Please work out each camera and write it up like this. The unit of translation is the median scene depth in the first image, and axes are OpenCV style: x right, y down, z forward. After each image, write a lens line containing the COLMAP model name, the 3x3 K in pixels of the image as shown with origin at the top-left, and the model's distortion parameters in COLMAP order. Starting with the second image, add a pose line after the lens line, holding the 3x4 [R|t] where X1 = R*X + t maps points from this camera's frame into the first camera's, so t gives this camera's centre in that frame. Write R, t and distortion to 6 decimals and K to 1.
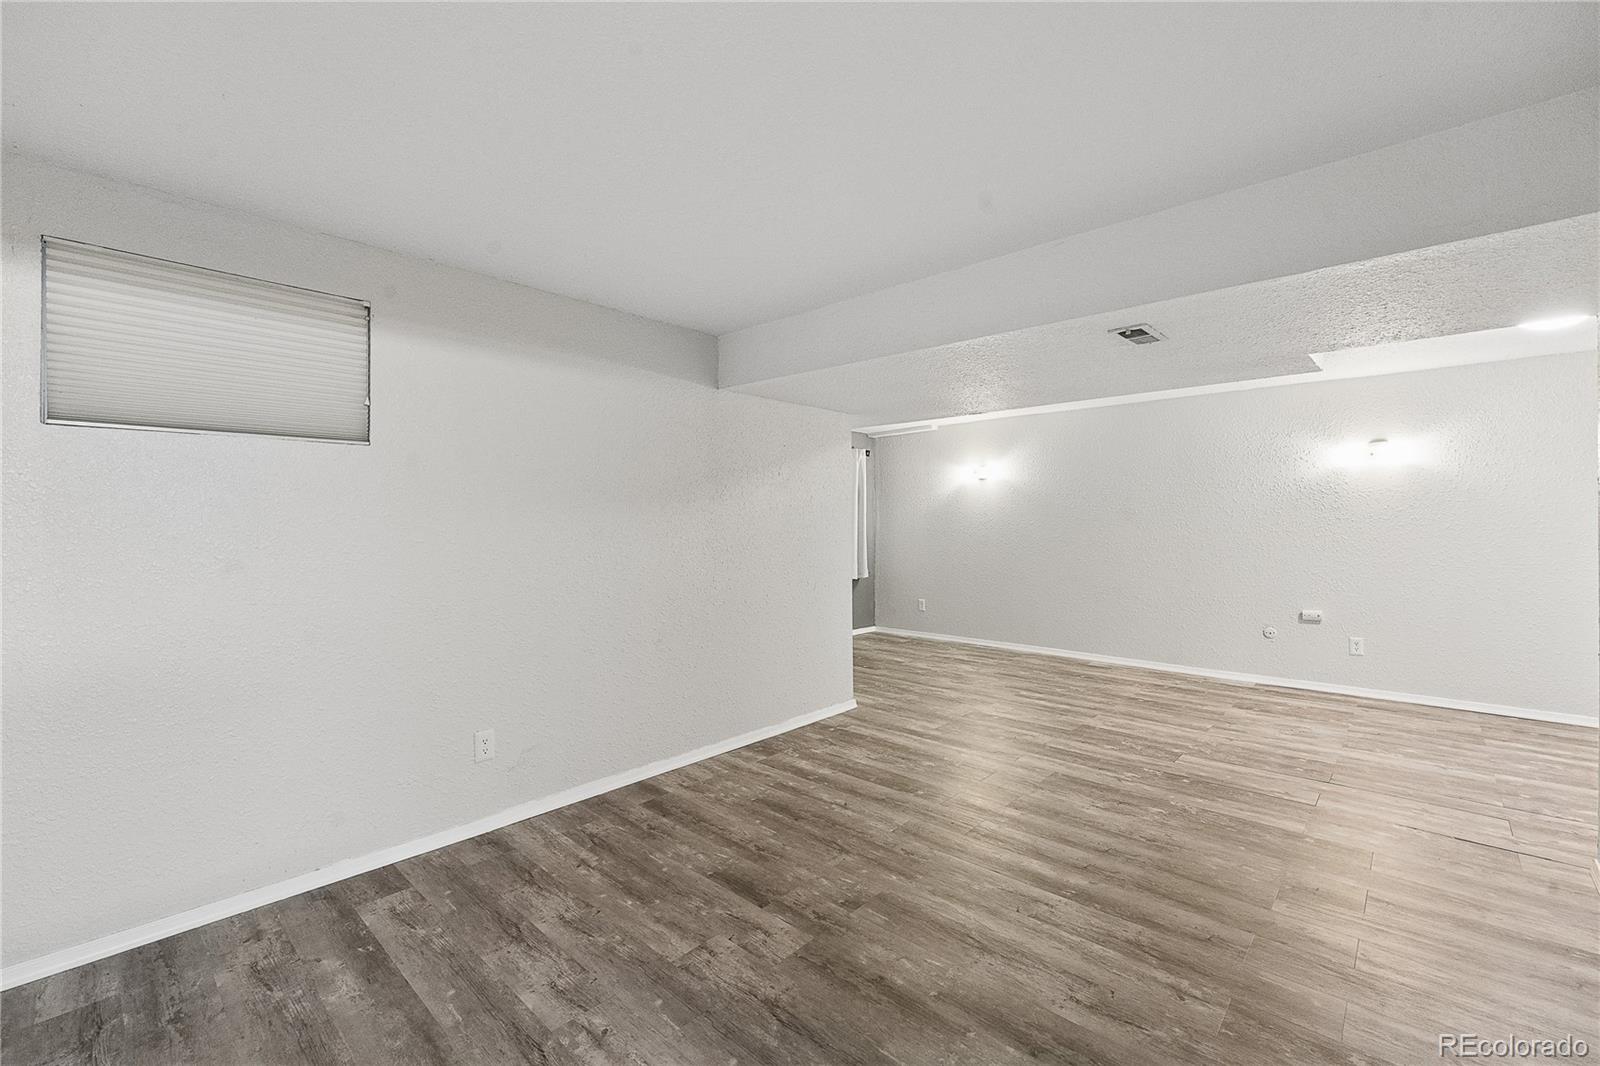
lens RADIAL K [[667.2, 0, 800.0], [0, 667.2, 530.7], [0, 0, 1]] dist [0.004916, -0.004321]
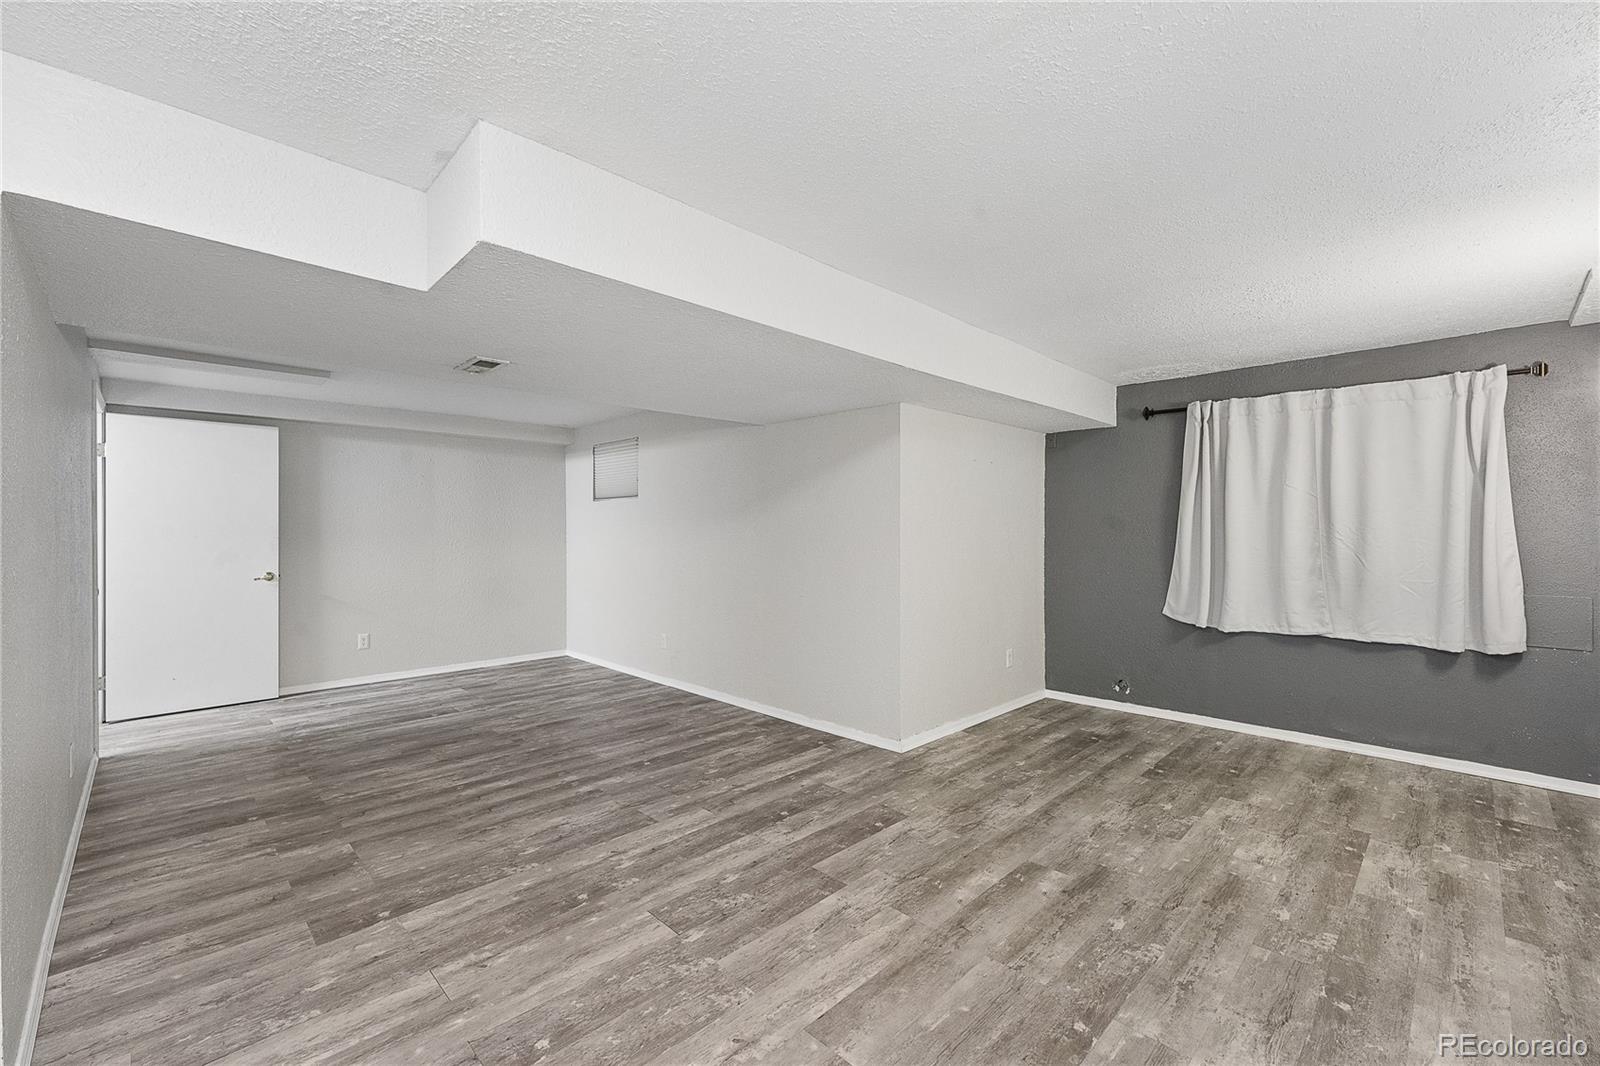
lens RADIAL K [[667.2, 0, 812.2], [0, 667.2, 533.1], [0, 0, 1]] dist [0.004916, -0.004321]
pose [[-0.026680, 0.011477, -0.999578, 1.243234], [-0.010962, 0.999871, 0.011773, -0.027963], [0.999584, 0.011272, -0.026551, 1.219583]]
